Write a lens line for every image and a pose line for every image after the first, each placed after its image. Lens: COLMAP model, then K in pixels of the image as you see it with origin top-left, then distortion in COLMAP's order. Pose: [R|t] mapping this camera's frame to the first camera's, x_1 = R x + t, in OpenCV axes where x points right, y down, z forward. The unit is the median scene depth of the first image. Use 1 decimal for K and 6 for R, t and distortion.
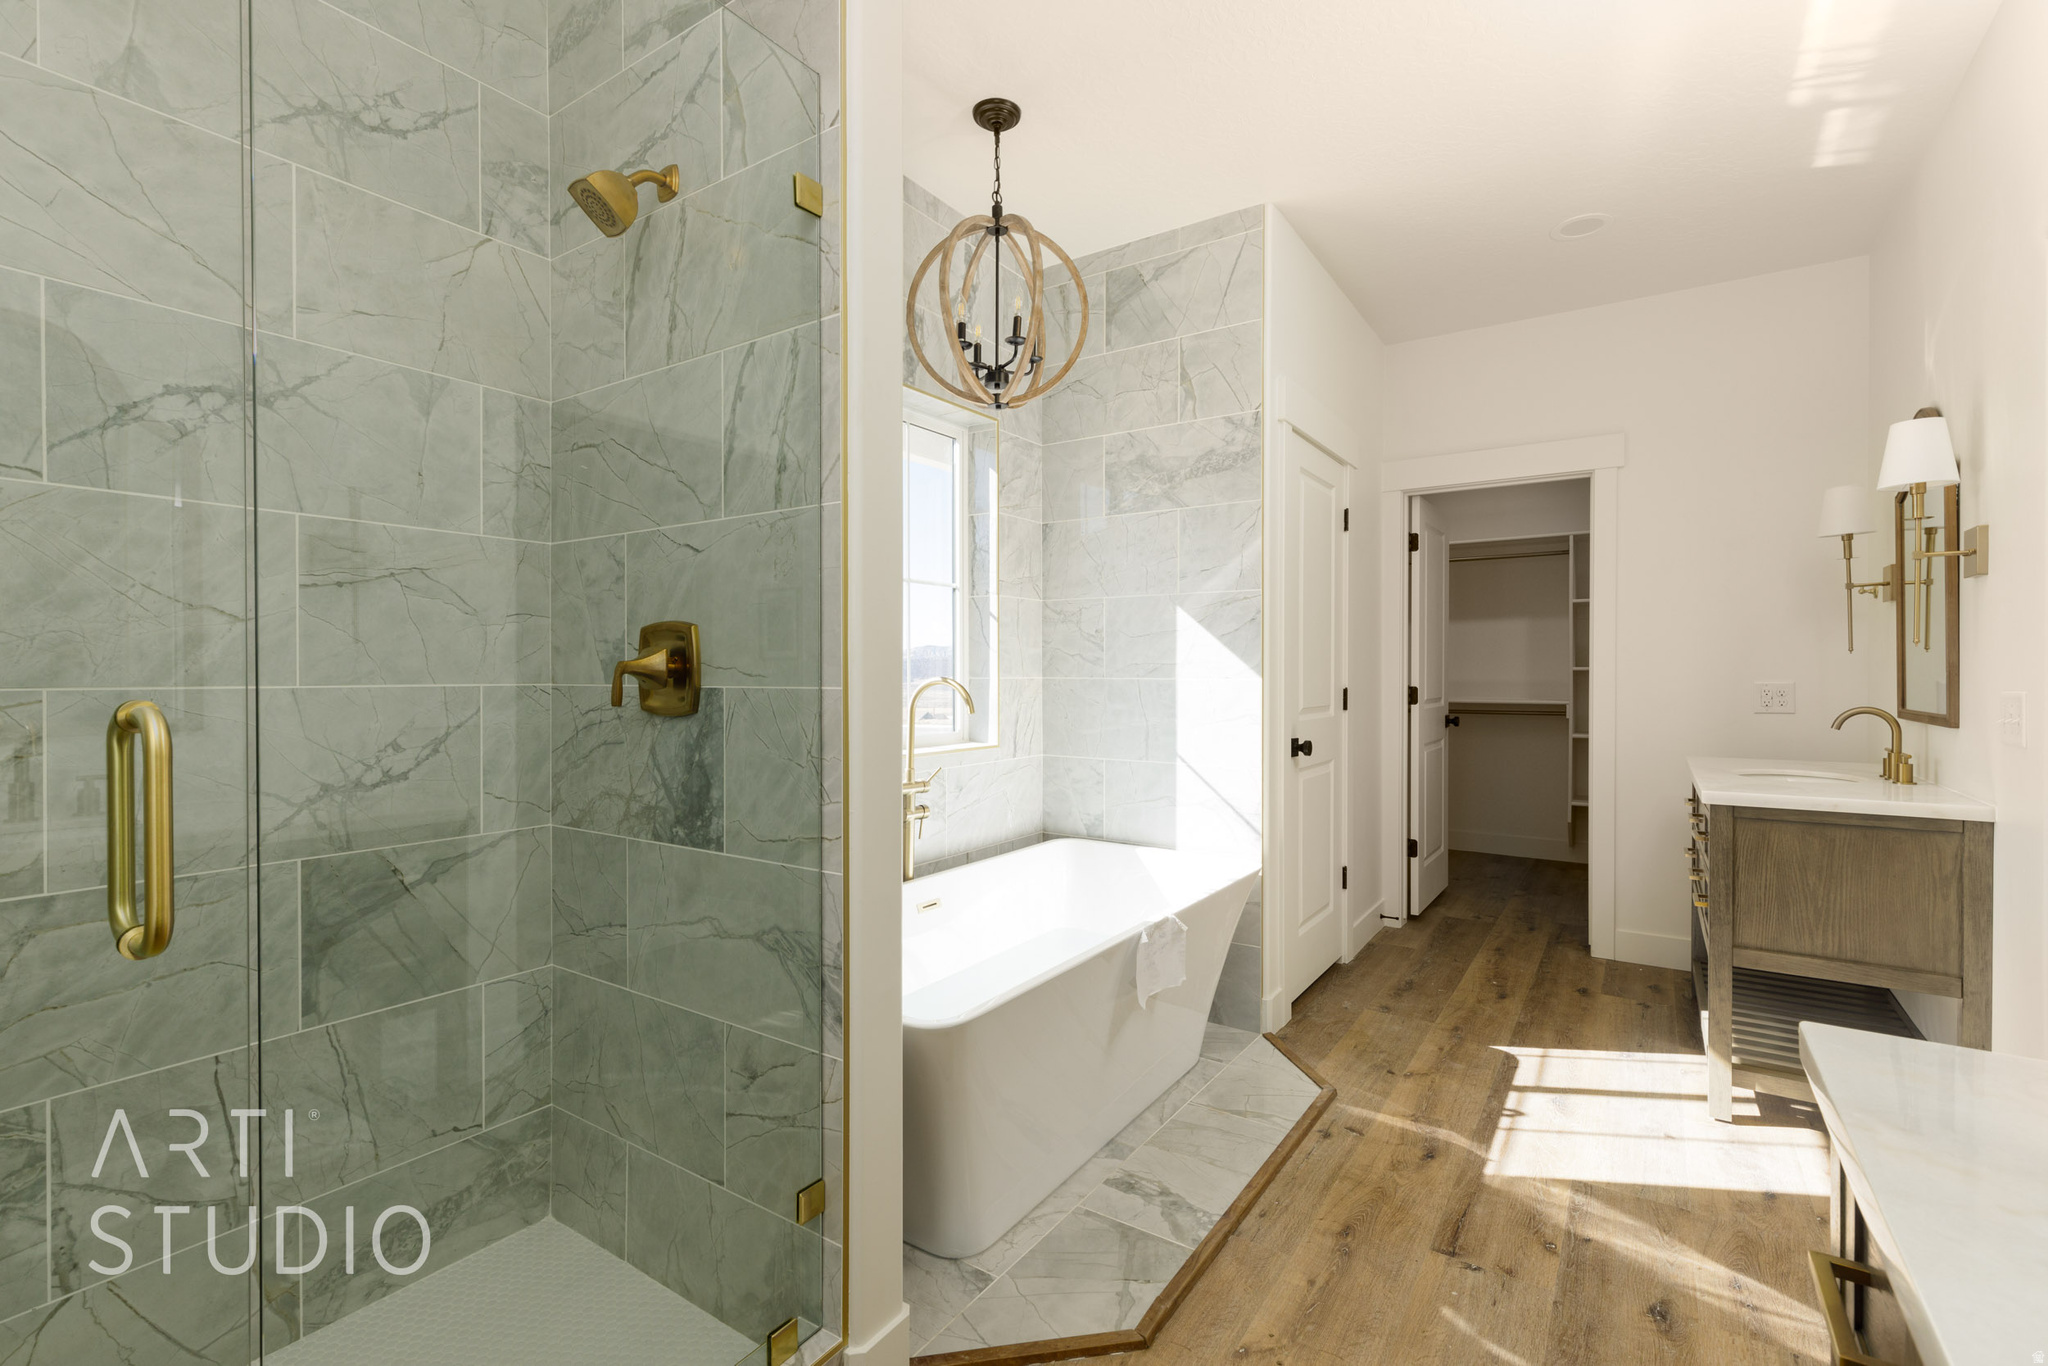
lens RADIAL K [[914.3, 0, 1030.9], [0, 914.3, 679.7], [0, 0, 1]] dist [0.010474, -0.003588]
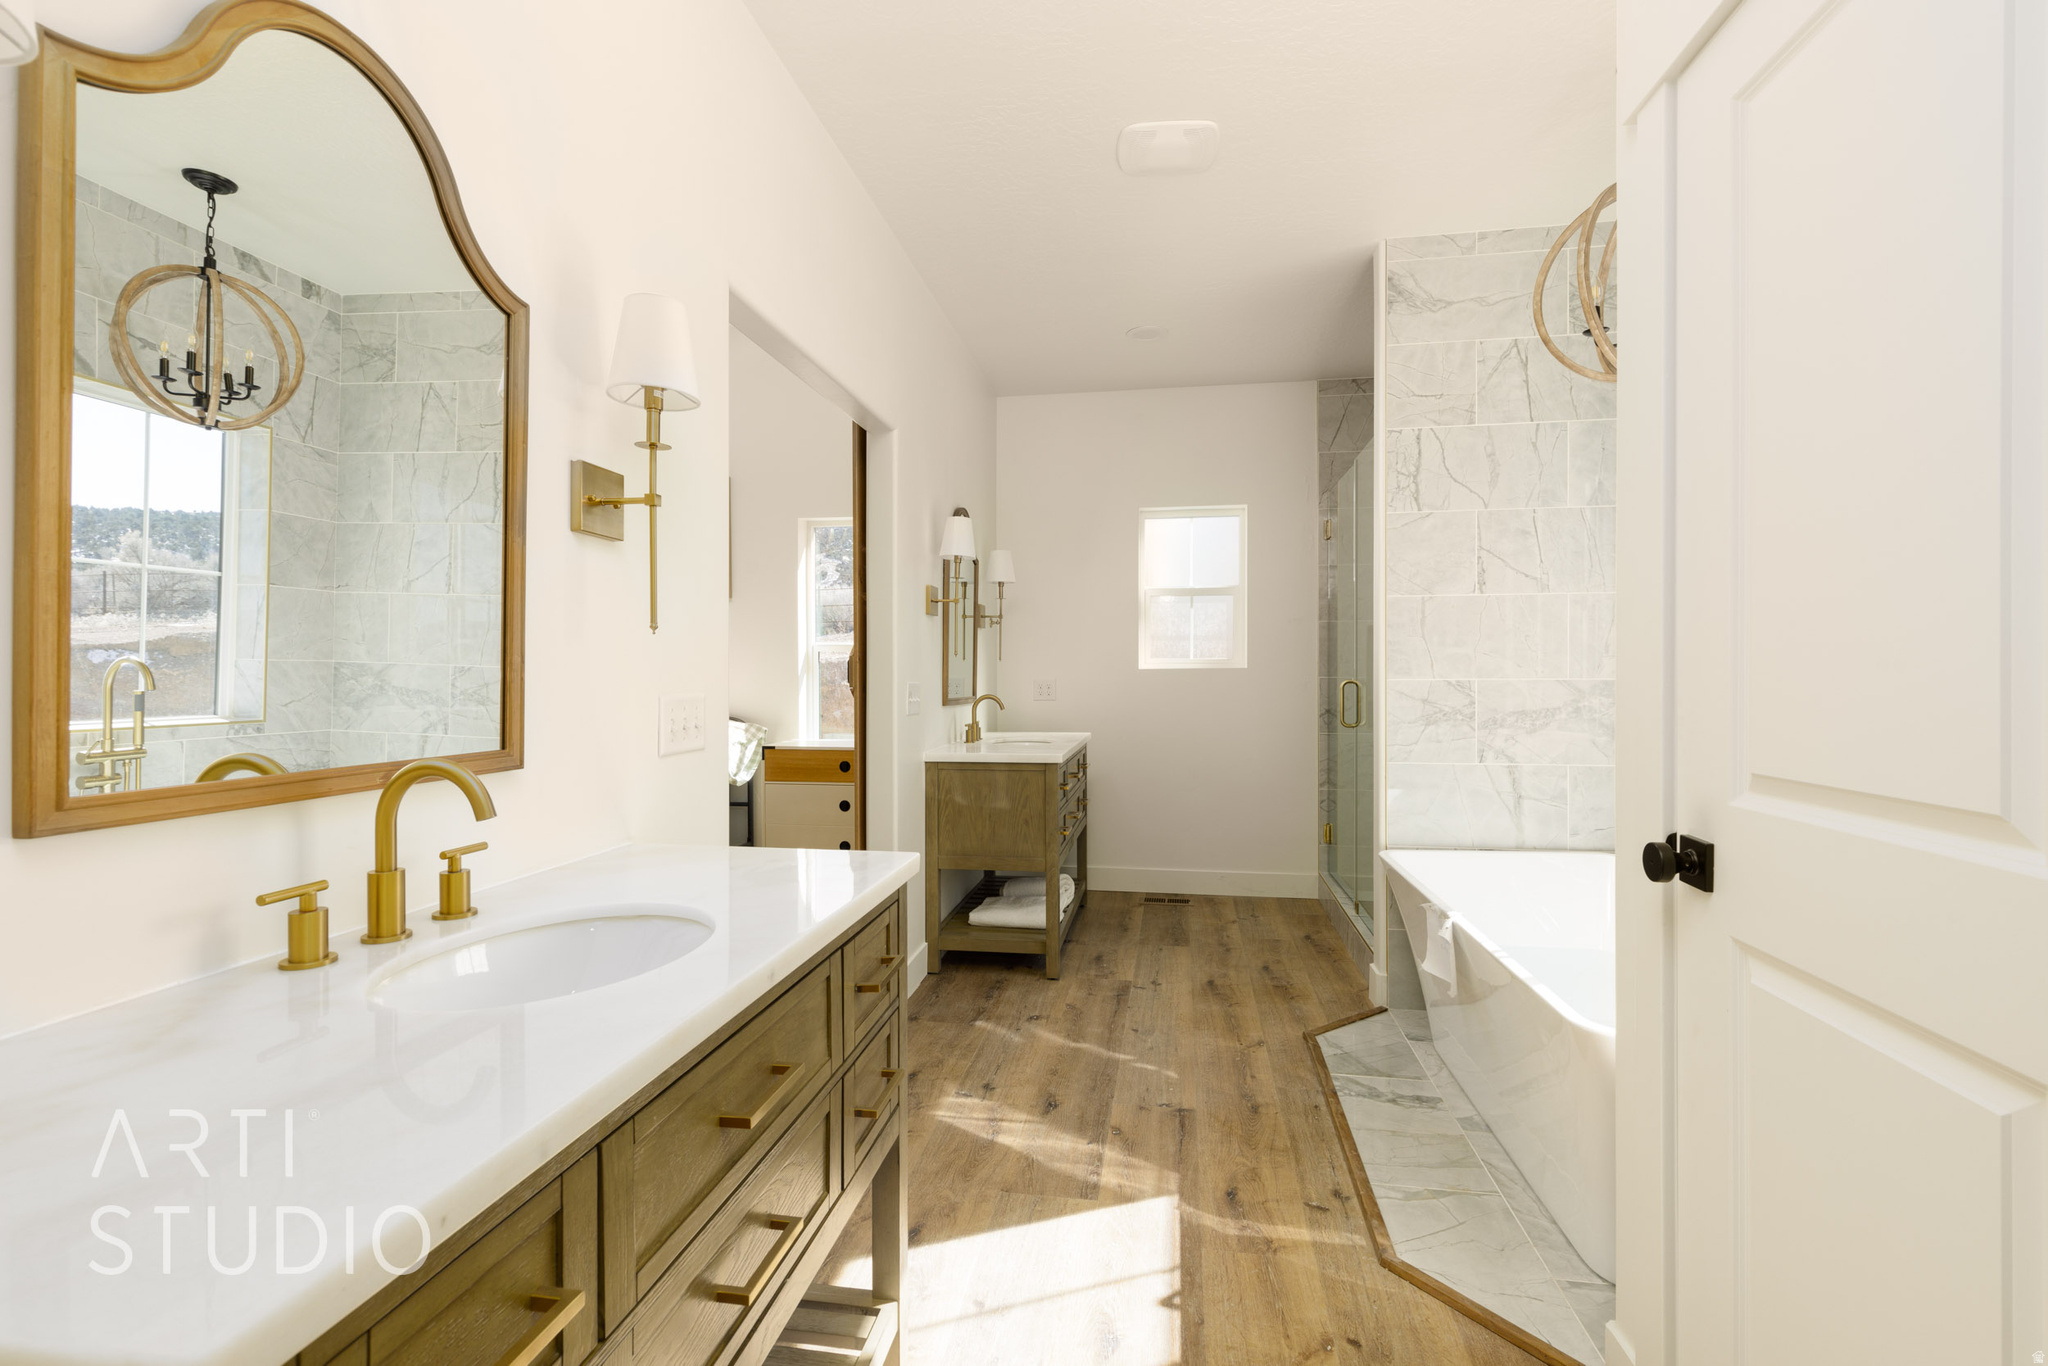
lens RADIAL K [[914.3, 0, 1030.9], [0, 914.3, 679.7], [0, 0, 1]] dist [0.010474, -0.003588]
pose [[-0.907646, 0.004683, -0.419711, 0.958889], [-0.000415, 0.999927, 0.012055, -0.010588], [0.419737, 0.011116, -0.907578, 1.671393]]
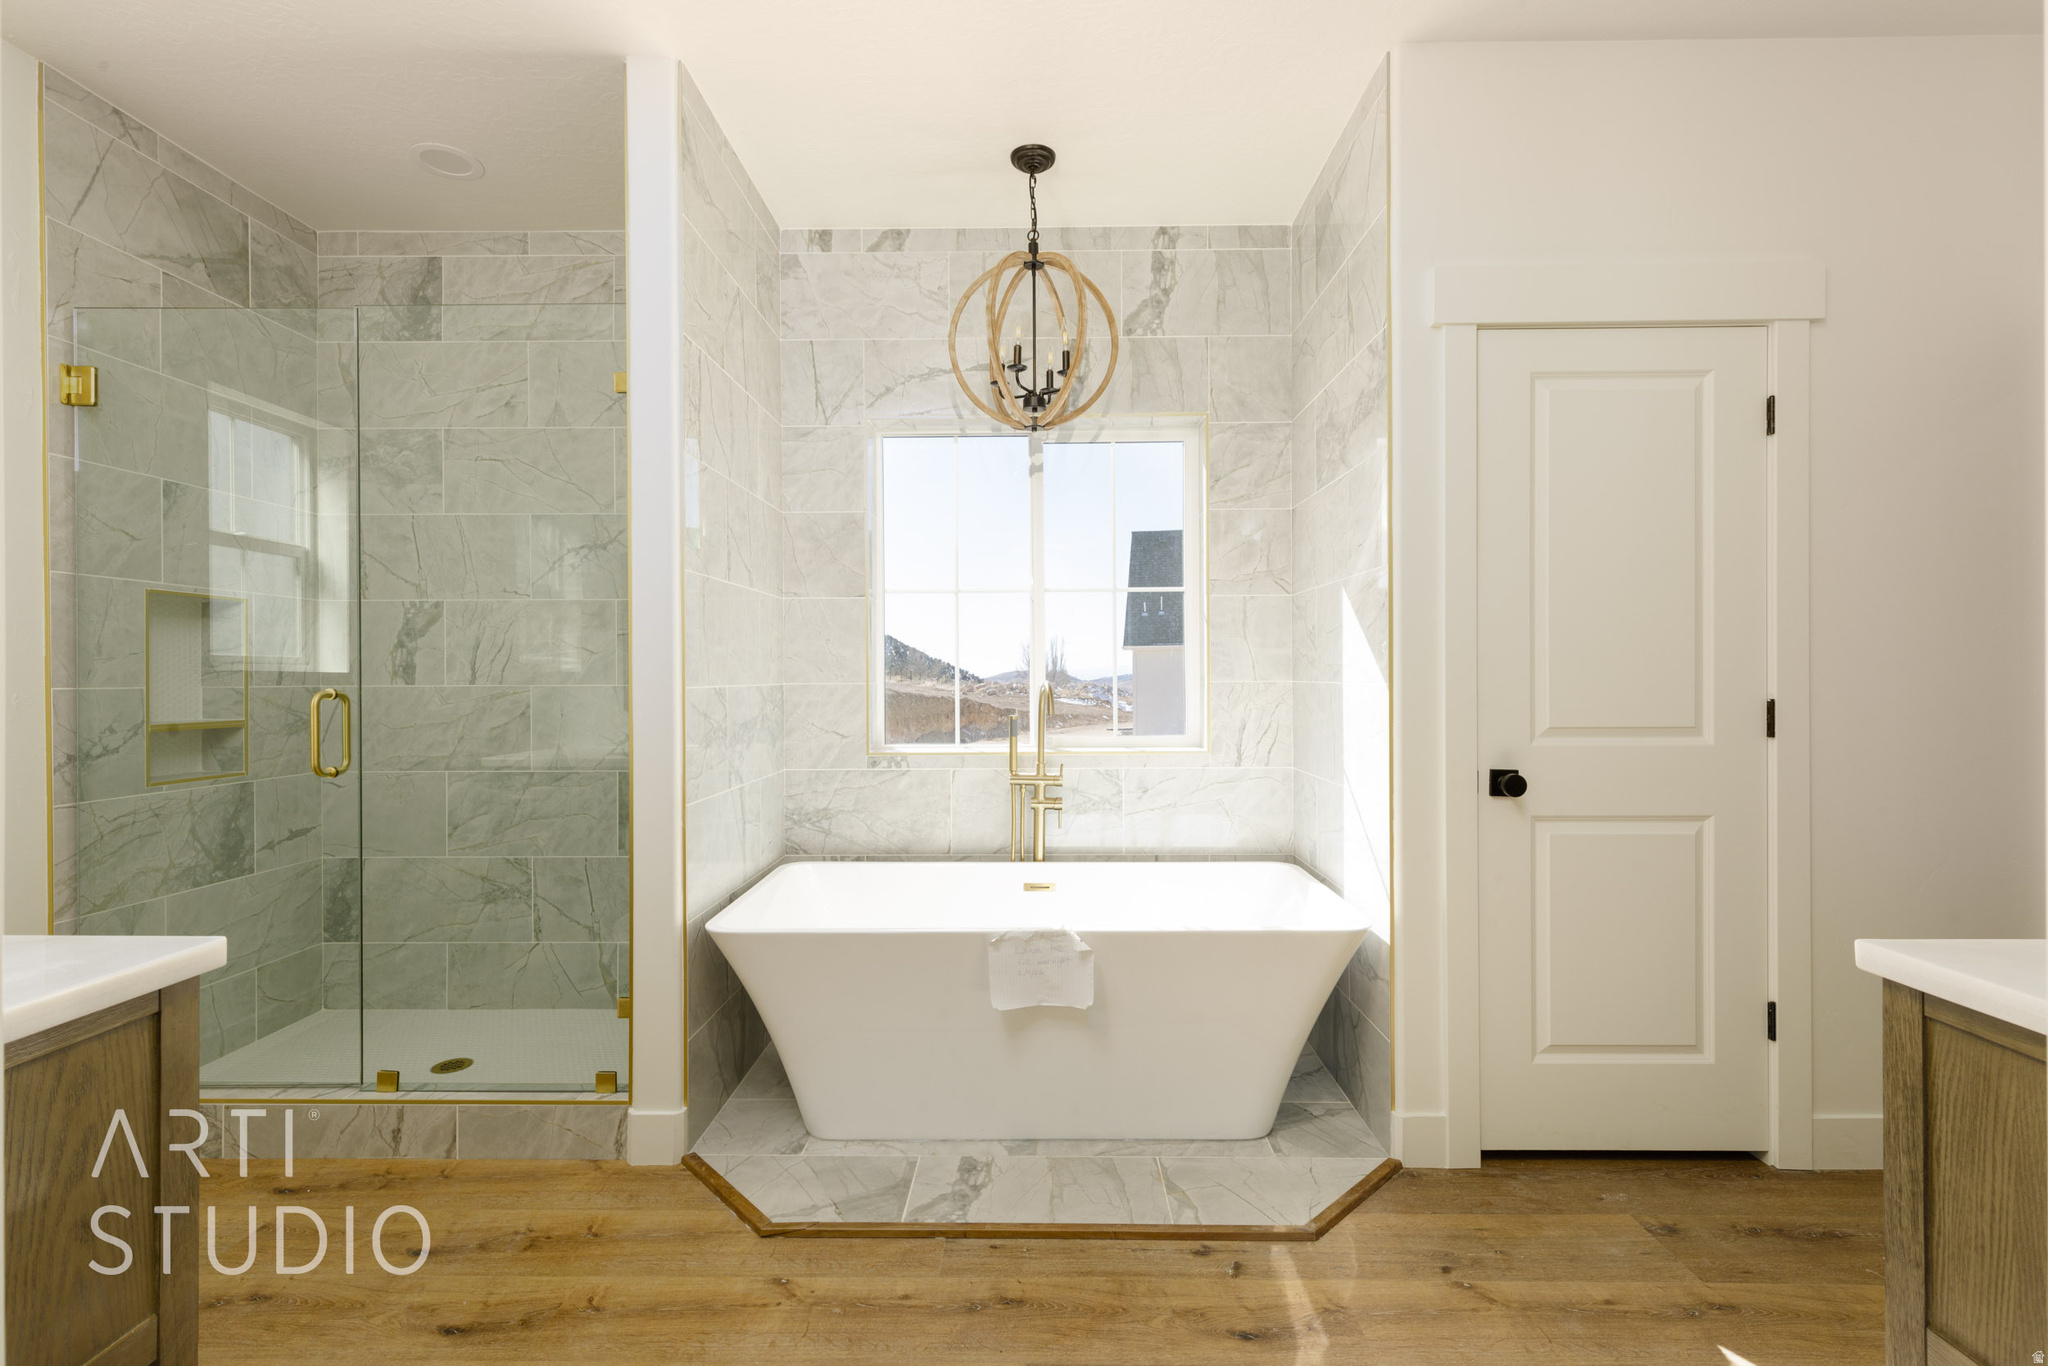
lens RADIAL K [[914.3, 0, 1030.9], [0, 914.3, 679.7], [0, 0, 1]] dist [0.010474, -0.003588]
pose [[0.547023, 0.000592, -0.837117, 0.911141], [-0.001752, 0.999998, -0.000438, -0.004111], [0.837115, 0.001706, 0.547024, 0.434411]]
